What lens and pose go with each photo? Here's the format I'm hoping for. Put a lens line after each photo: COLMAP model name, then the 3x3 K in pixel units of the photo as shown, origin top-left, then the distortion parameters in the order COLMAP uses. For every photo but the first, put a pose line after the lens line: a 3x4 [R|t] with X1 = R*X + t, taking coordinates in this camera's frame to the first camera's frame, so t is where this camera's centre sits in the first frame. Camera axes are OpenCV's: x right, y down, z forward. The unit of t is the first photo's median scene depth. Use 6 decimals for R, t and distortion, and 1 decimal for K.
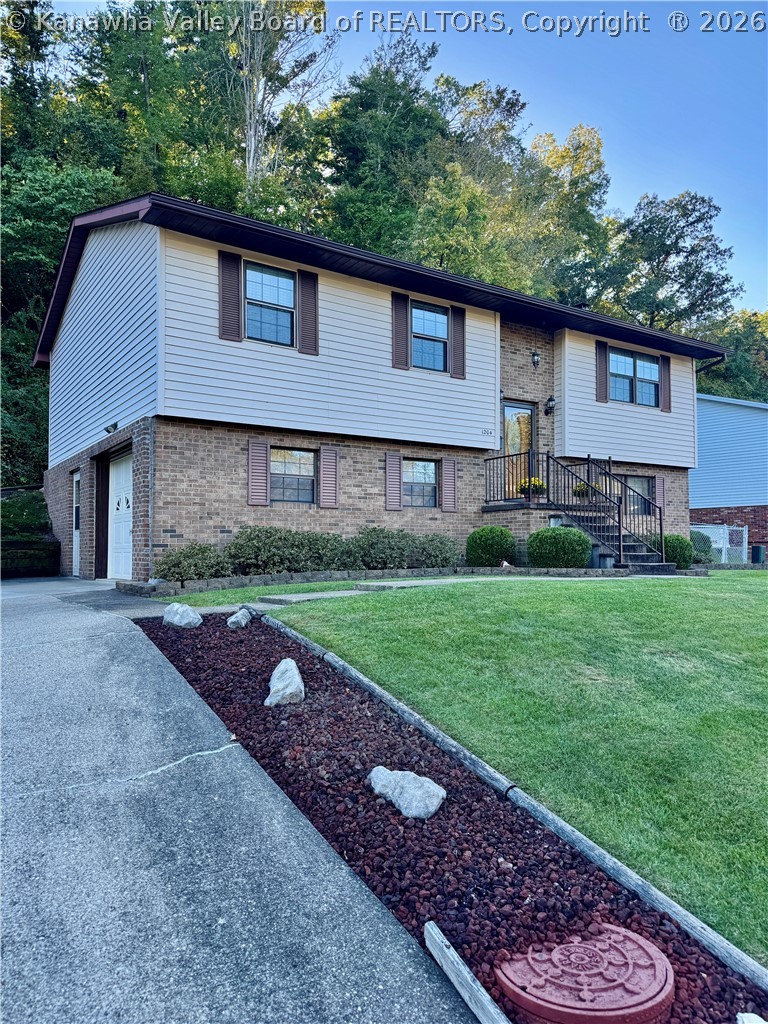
lens RADIAL K [[721.0, 0, 384.0], [0, 721.0, 512.0], [0, 0, 1]] dist [0.099083, -0.132360]
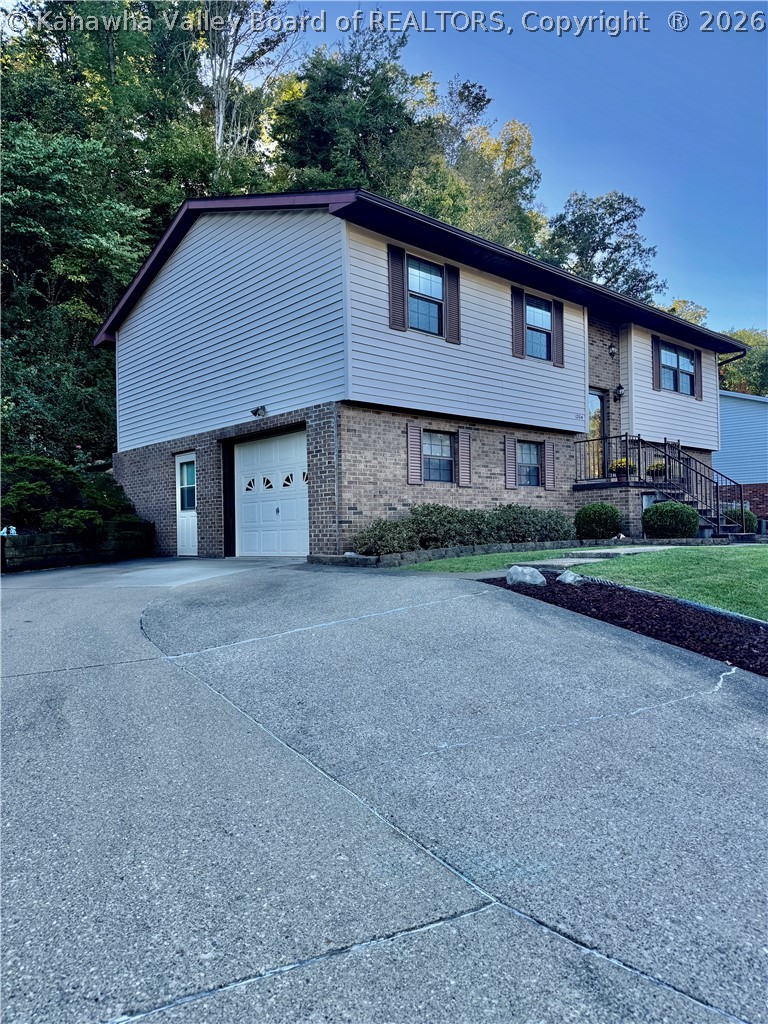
lens RADIAL K [[721.0, 0, 384.0], [0, 721.0, 512.0], [0, 0, 1]] dist [0.099083, -0.132360]
pose [[0.988689, -0.010924, 0.149580, -0.315160], [0.007547, 0.999704, 0.023125, 0.005496], [-0.149789, -0.021735, 0.988479, -0.045098]]
